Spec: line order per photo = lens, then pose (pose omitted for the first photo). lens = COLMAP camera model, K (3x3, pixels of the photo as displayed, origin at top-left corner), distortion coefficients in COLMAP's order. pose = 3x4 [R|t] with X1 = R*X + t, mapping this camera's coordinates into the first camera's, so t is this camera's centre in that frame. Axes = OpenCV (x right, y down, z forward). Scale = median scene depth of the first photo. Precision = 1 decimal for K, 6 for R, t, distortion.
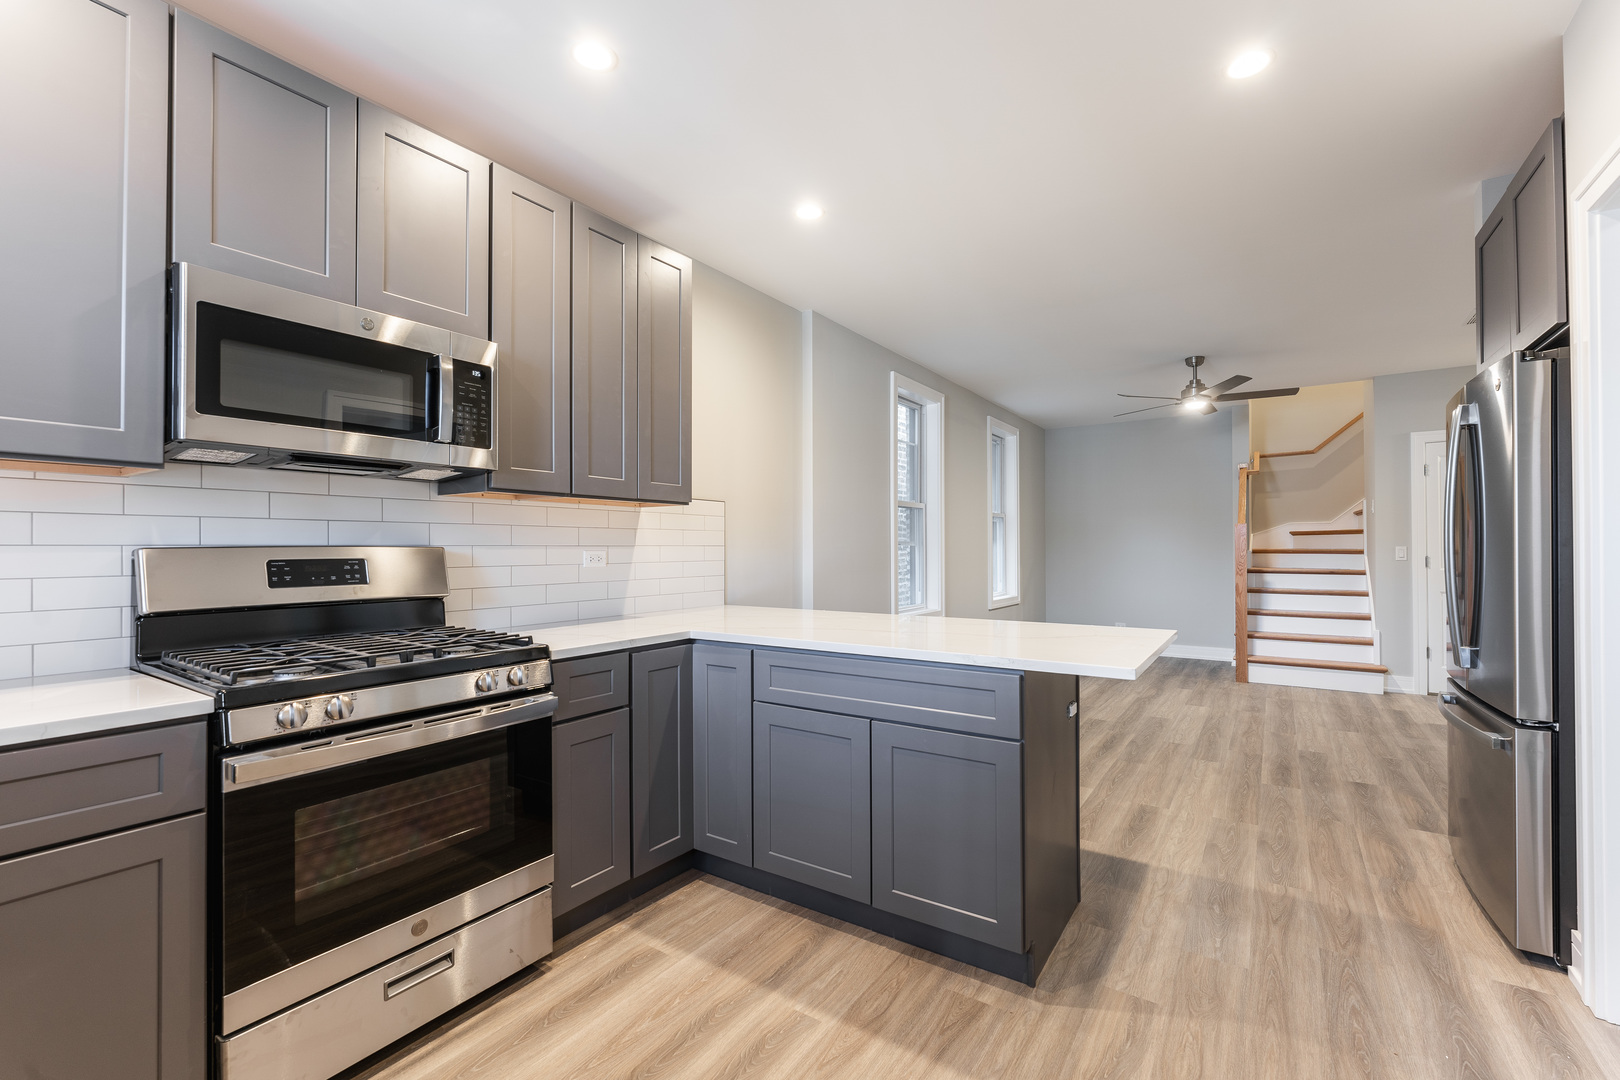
lens RADIAL K [[692.5, 0, 809.0], [0, 692.5, 539.9], [0, 0, 1]] dist [-0.000352, -0.000058]
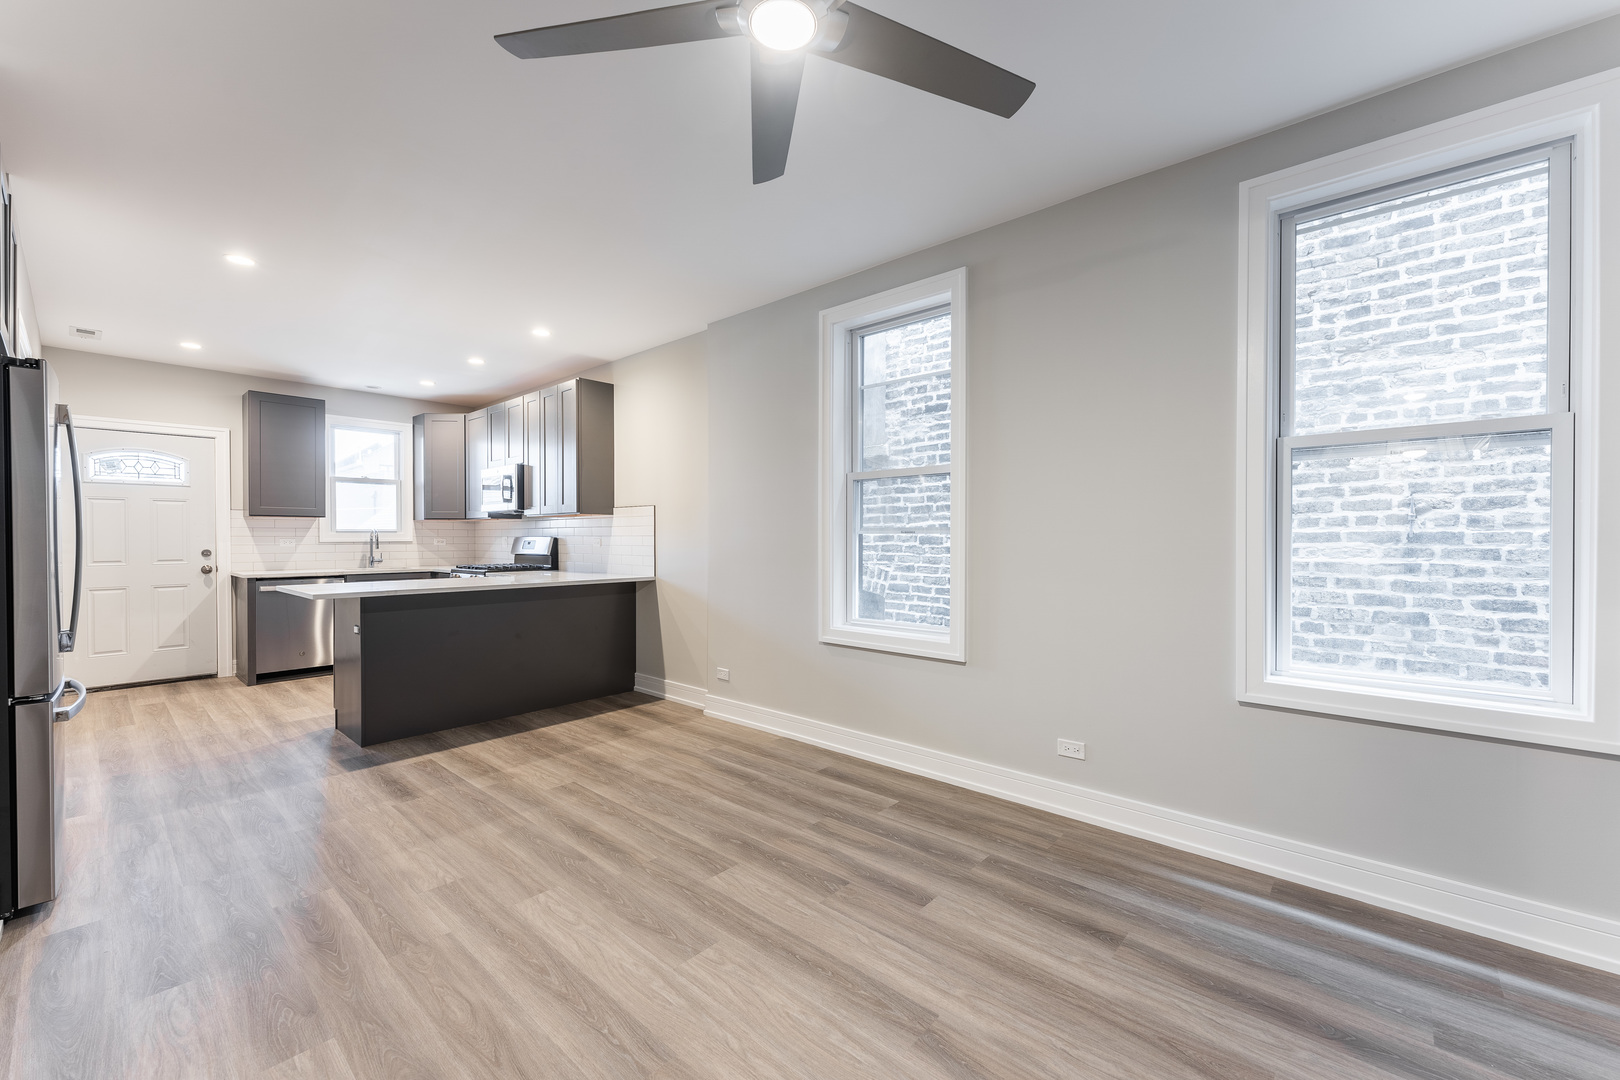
lens RADIAL K [[654.7, 0, 809.2], [0, 654.7, 543.4], [0, 0, 1]] dist [0.001883, 0.000159]
pose [[-0.141006, 0.008305, -0.989974, 1.343441], [0.011131, 0.999915, 0.006803, 0.020762], [0.989946, -0.010060, -0.141087, 1.712934]]
